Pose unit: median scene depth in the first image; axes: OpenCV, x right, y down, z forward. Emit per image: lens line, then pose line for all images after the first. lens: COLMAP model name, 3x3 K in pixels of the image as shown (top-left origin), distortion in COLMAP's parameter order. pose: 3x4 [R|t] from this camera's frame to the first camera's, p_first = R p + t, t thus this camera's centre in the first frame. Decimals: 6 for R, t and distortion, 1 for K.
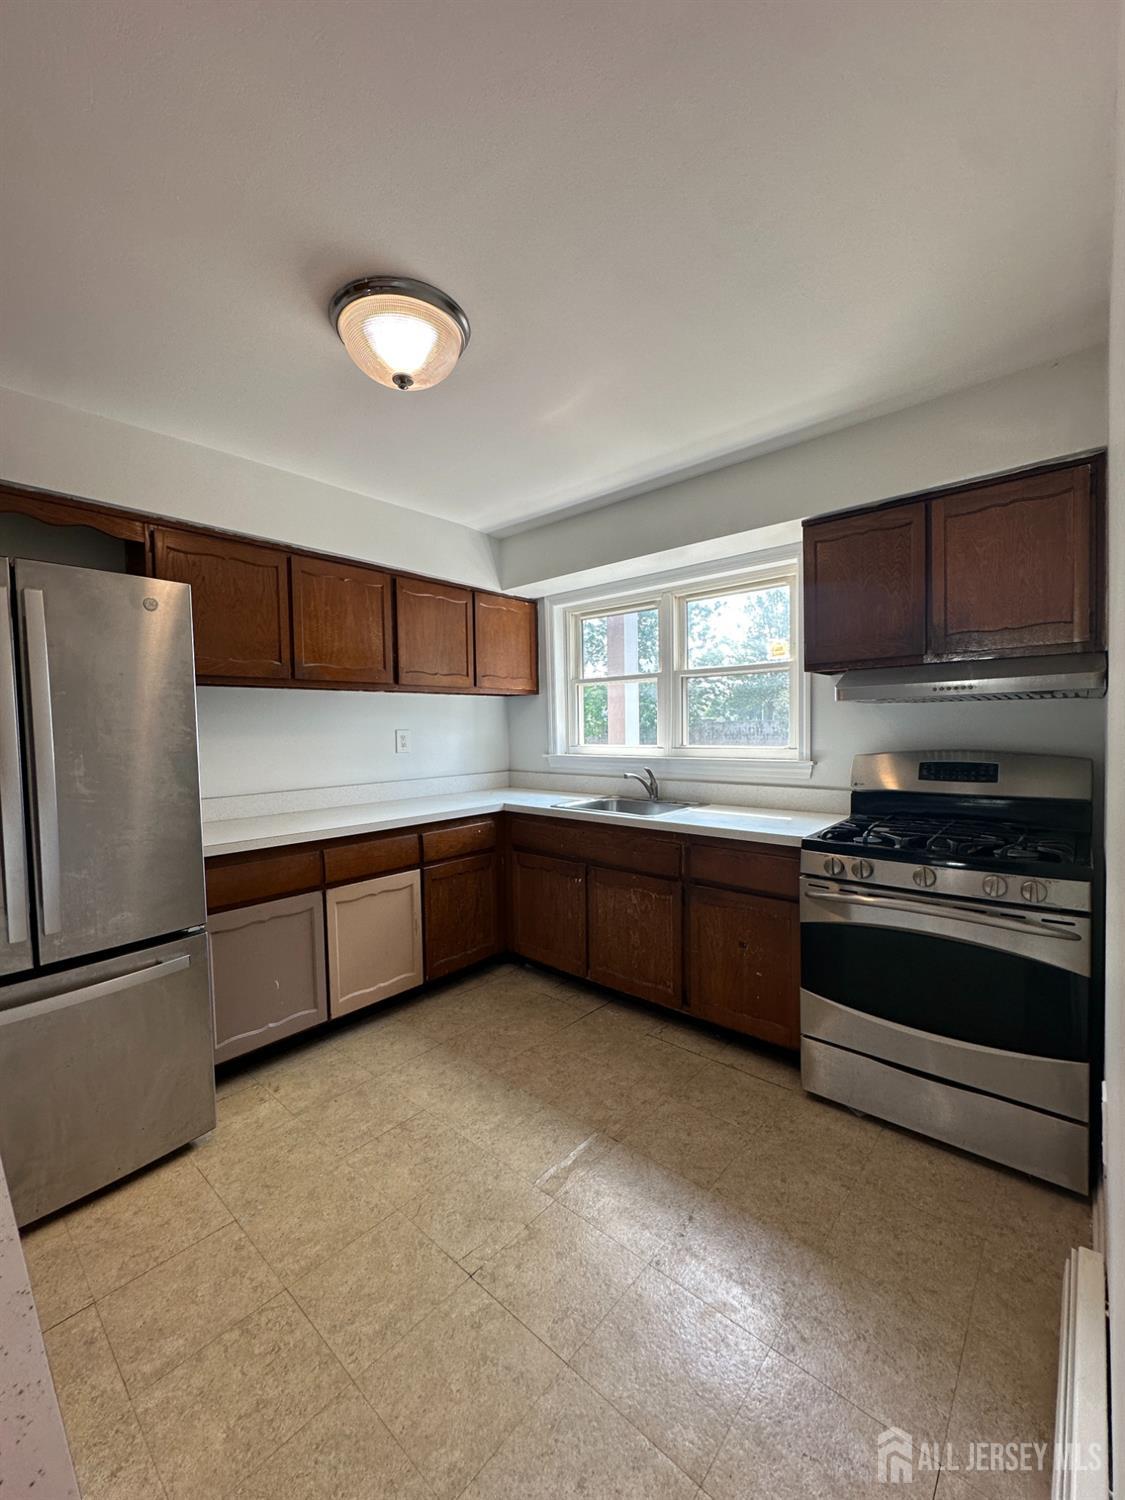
lens RADIAL K [[599.7, 0, 562.5], [0, 599.7, 750.0], [0, 0, 1]] dist [-0.005185, 0.000798]
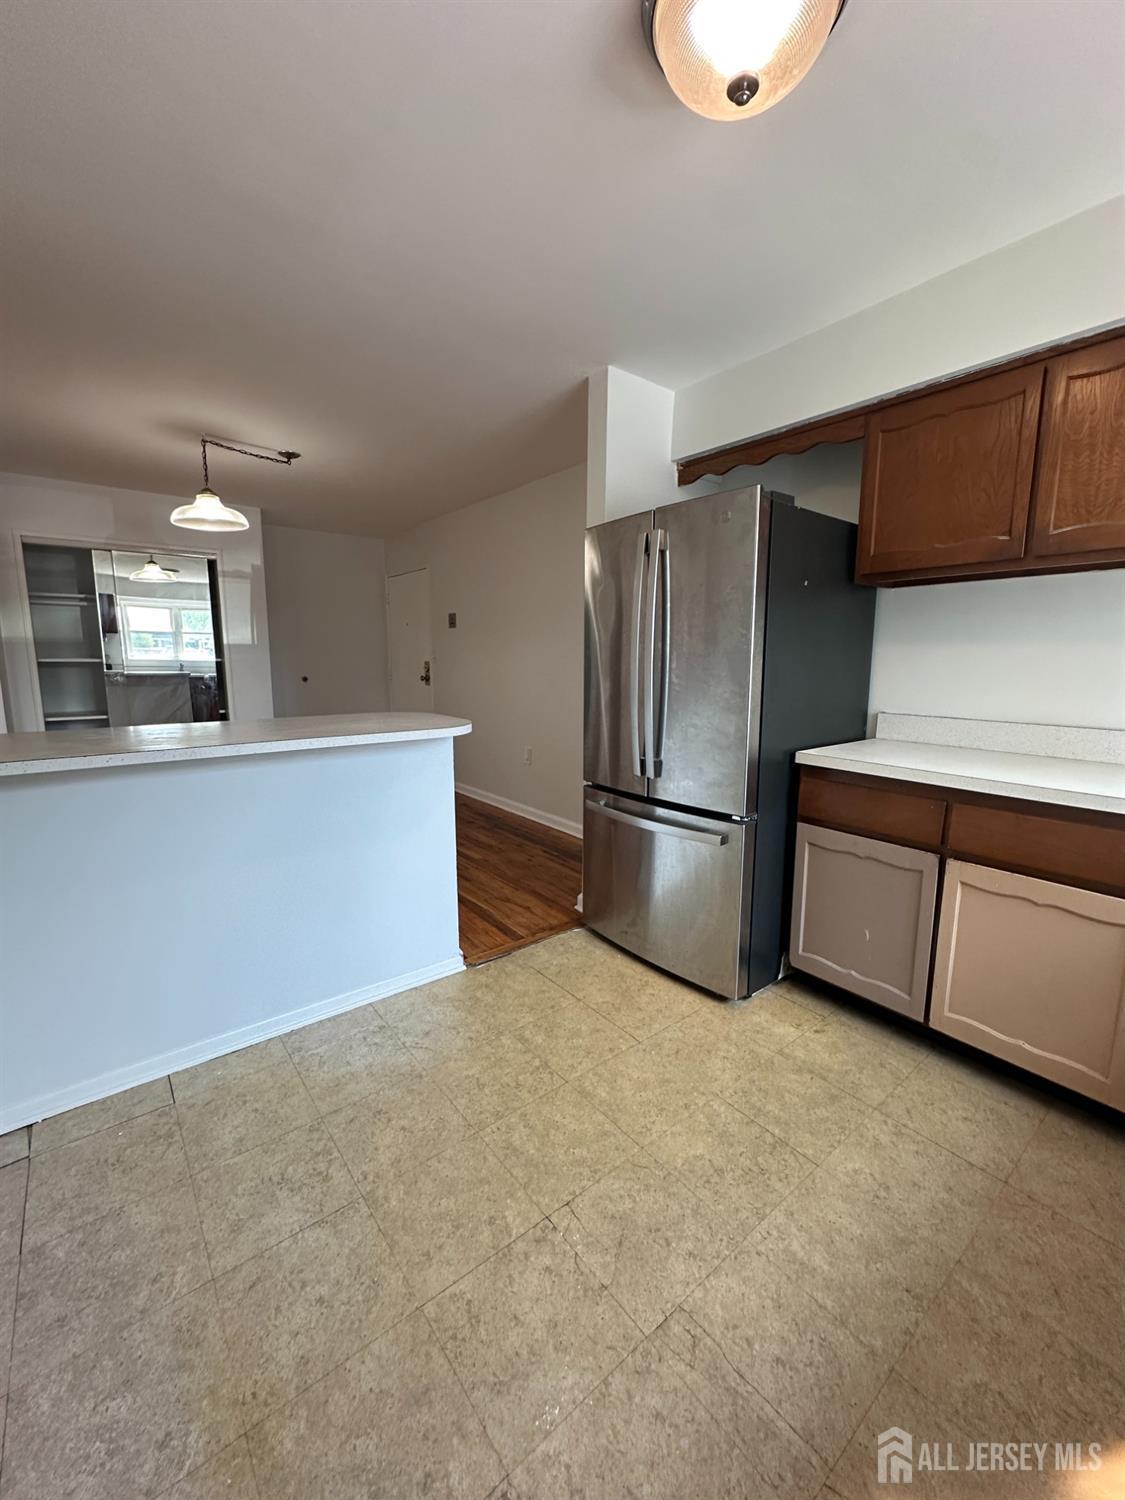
lens RADIAL K [[599.7, 0, 562.5], [0, 599.7, 750.0], [0, 0, 1]] dist [-0.005185, 0.000798]
pose [[-0.180321, 0.165697, -0.969551, 0.484448], [-0.039843, 0.983669, 0.175520, -0.001784], [0.982801, 0.070280, -0.170774, 0.874698]]
